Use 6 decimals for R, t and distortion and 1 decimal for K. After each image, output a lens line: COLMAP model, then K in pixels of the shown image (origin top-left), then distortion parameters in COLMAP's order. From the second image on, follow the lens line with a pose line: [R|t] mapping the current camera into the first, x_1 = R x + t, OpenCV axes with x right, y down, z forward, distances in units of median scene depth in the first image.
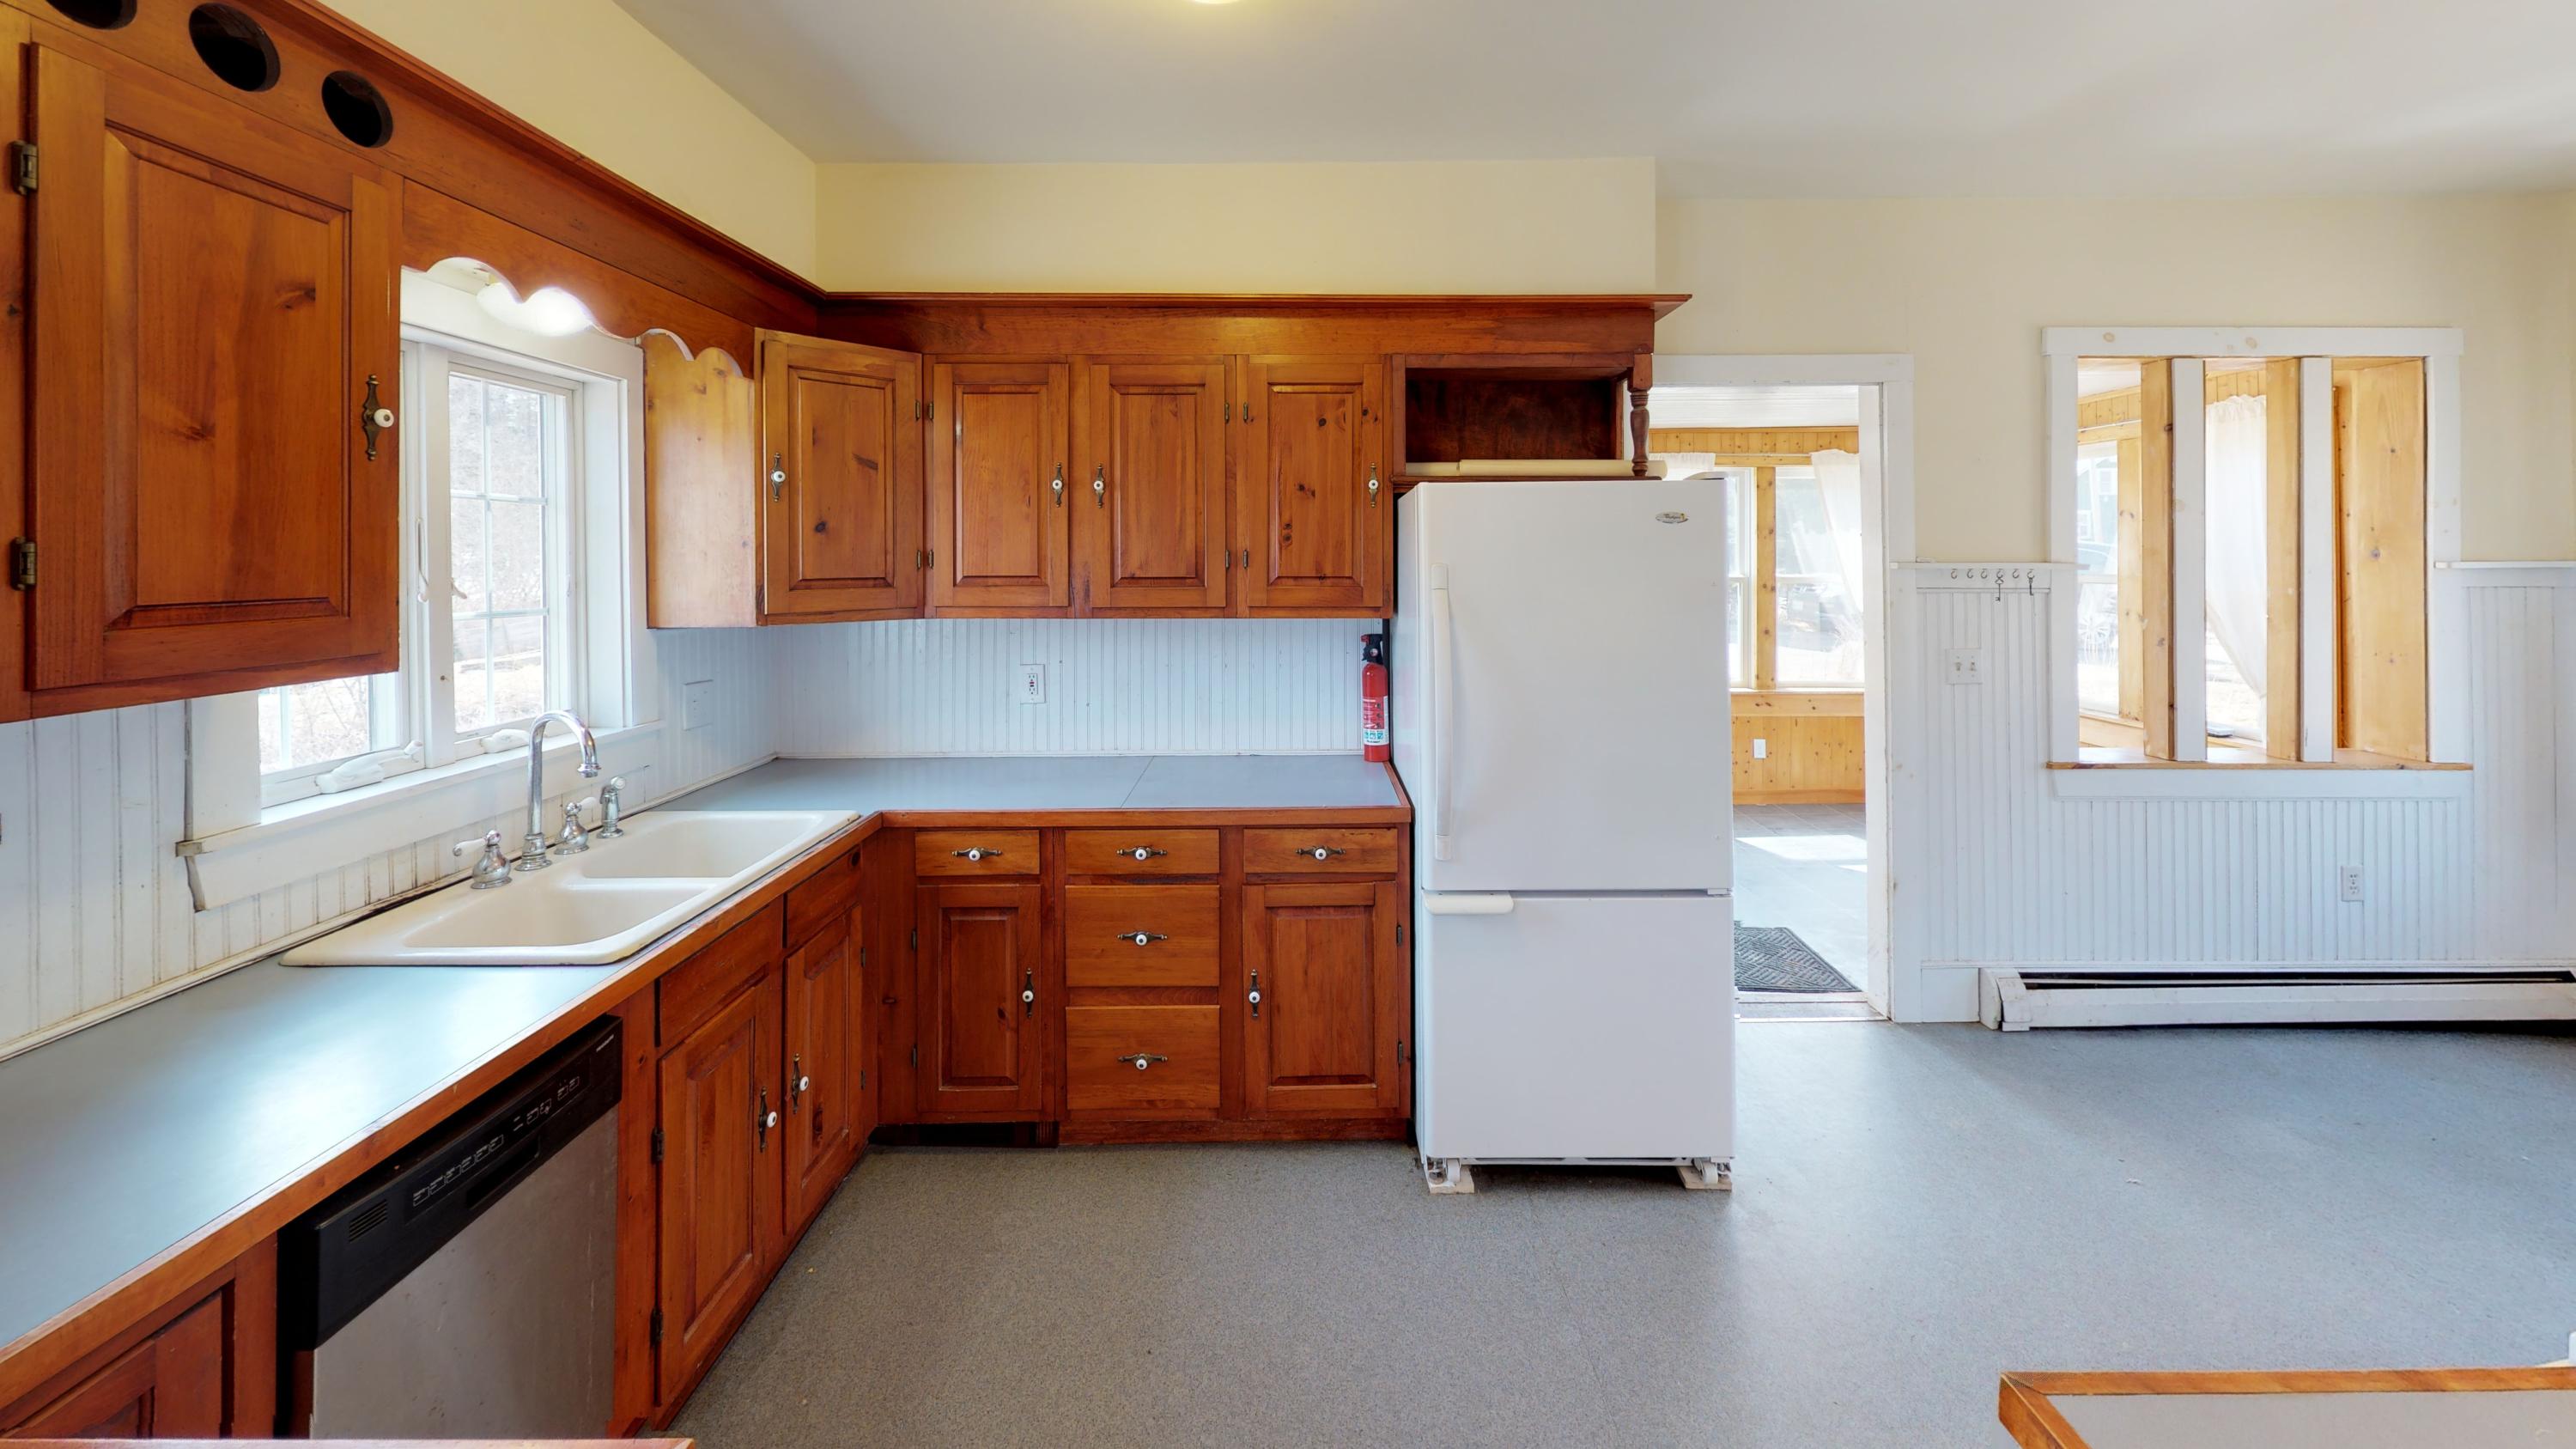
lens RADIAL K [[2747.6, 0, 1288.0], [0, 2747.6, 724.5], [0, 0, 1]] dist [0.001561, -0.000255]
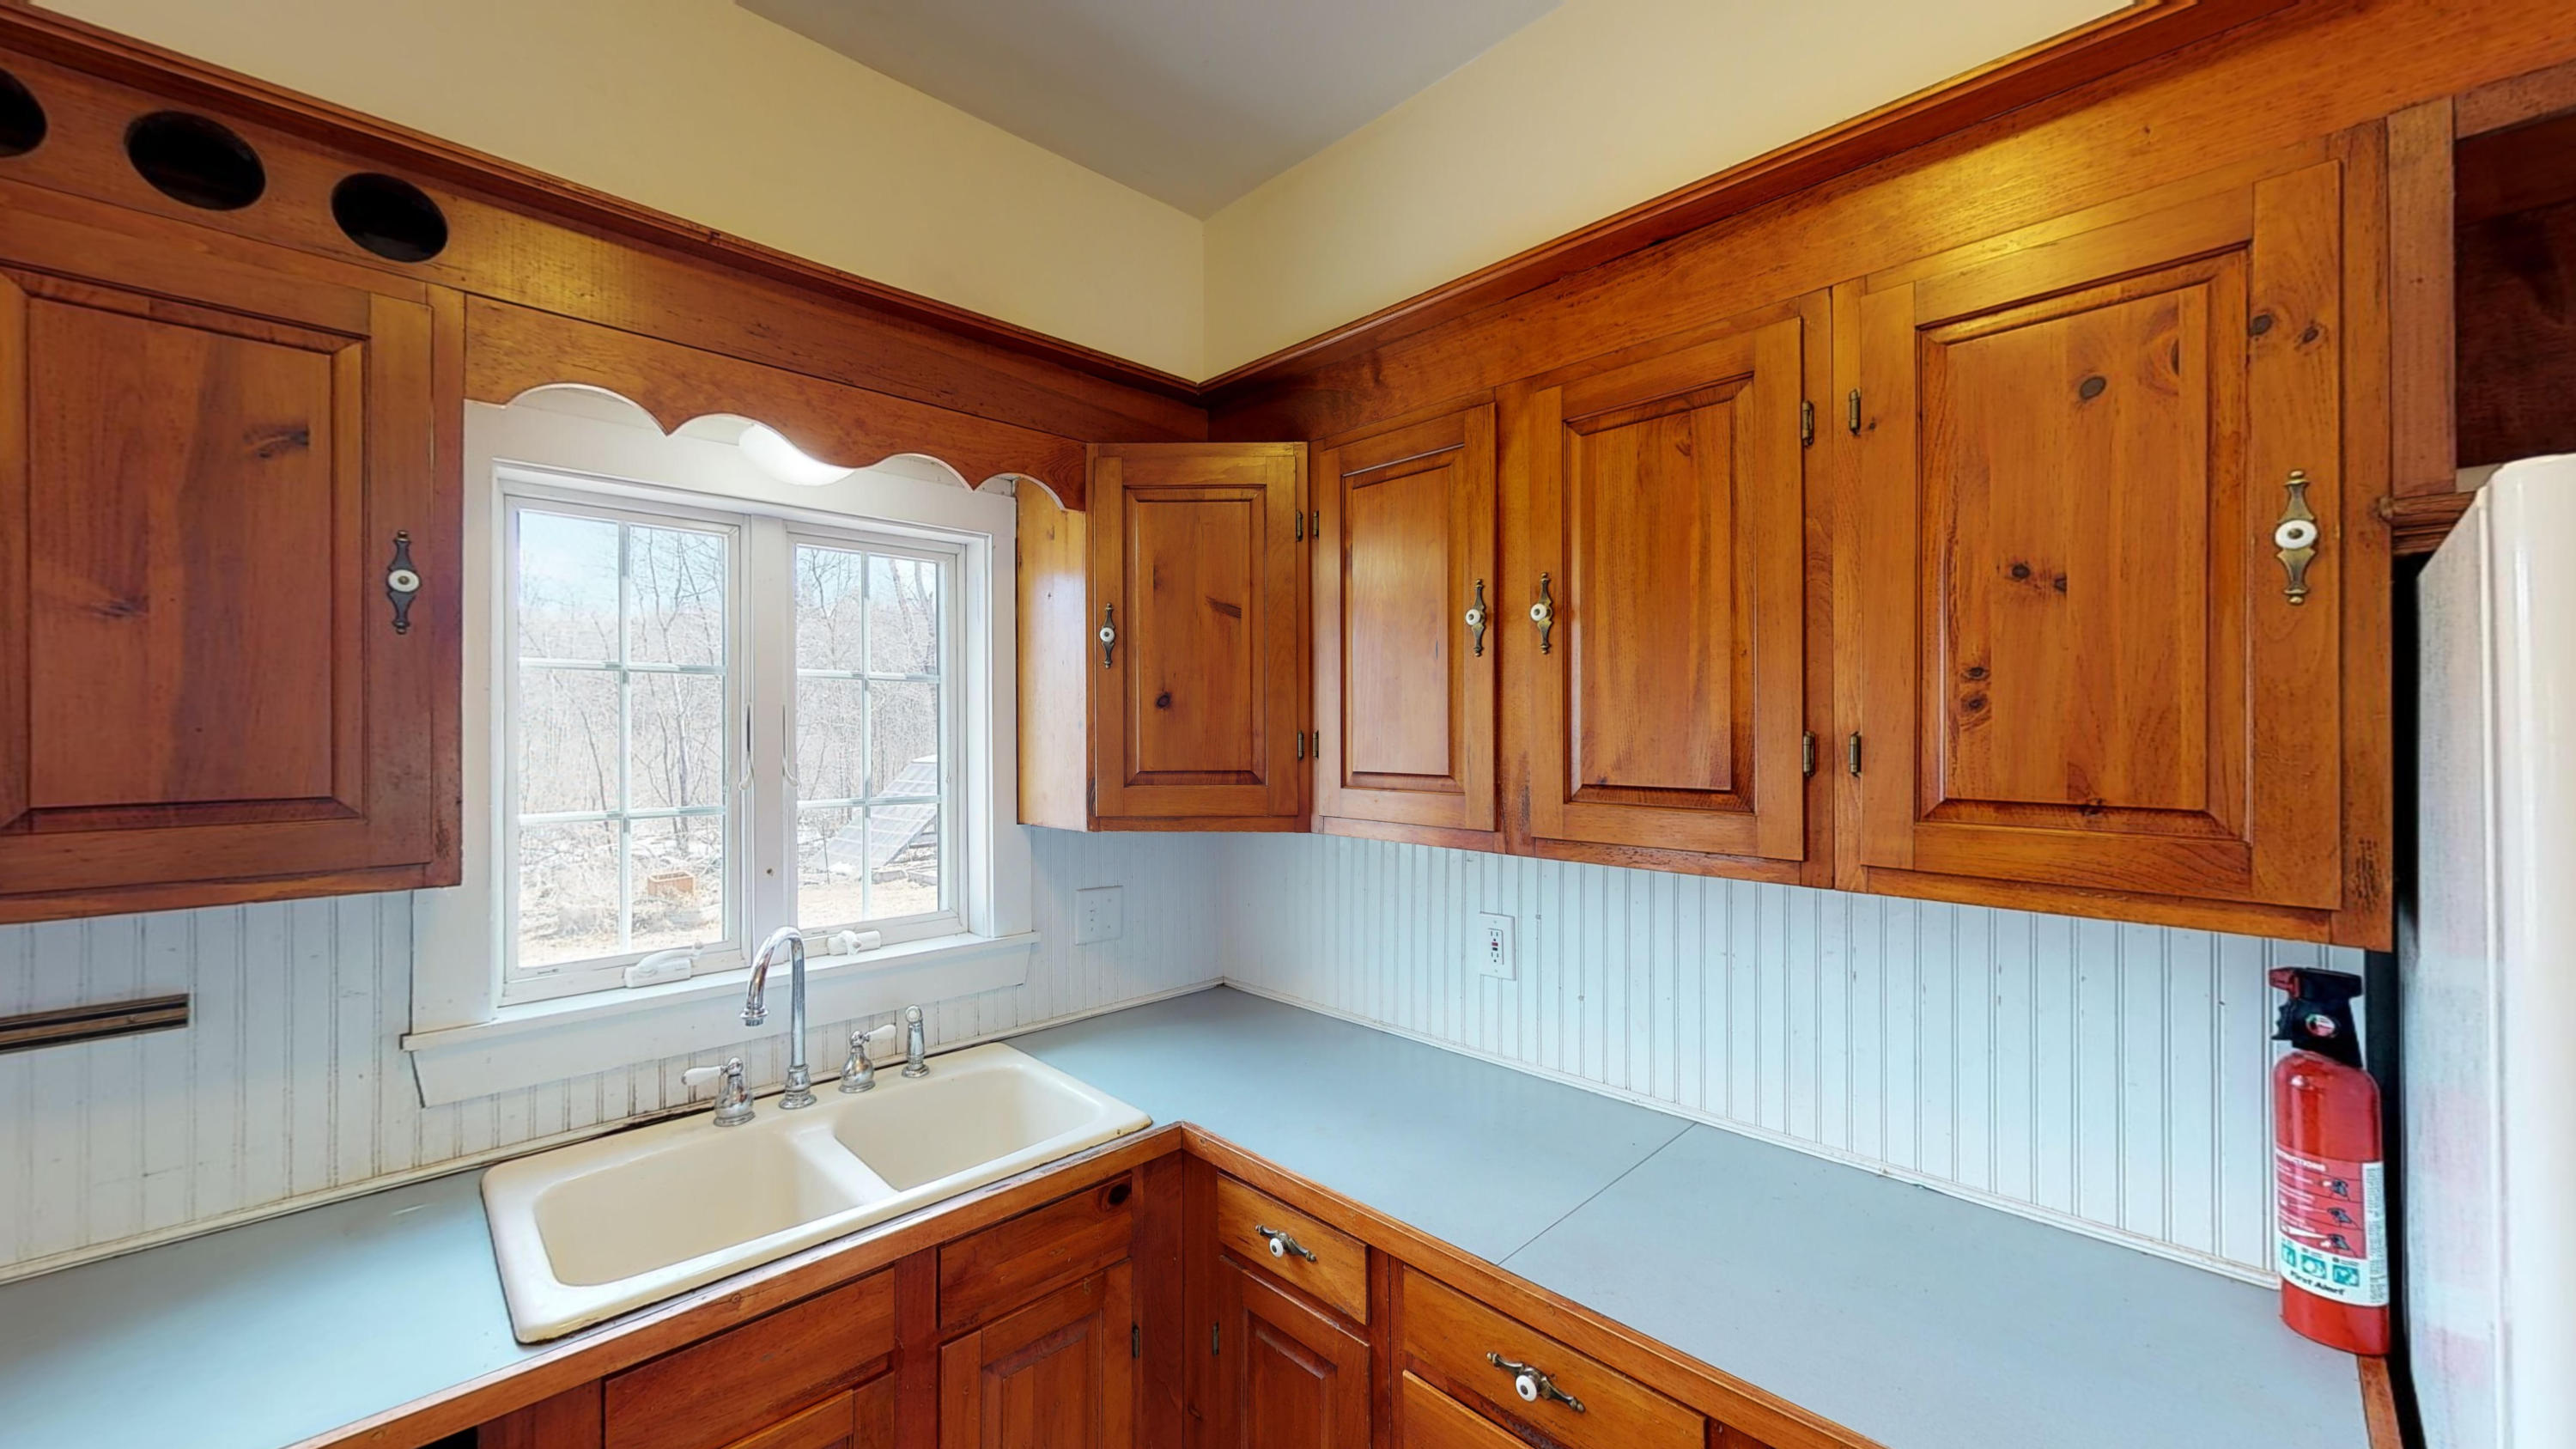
lens RADIAL K [[944.2, 0, 1287.6], [0, 944.2, 728.0], [0, 0, 1]] dist [0.000109, -0.000094]
pose [[0.612350, 0.001483, -0.790585, 0.047373], [-0.040459, 0.998747, -0.029464, -0.057214], [0.789551, 0.050029, 0.611643, 0.853161]]
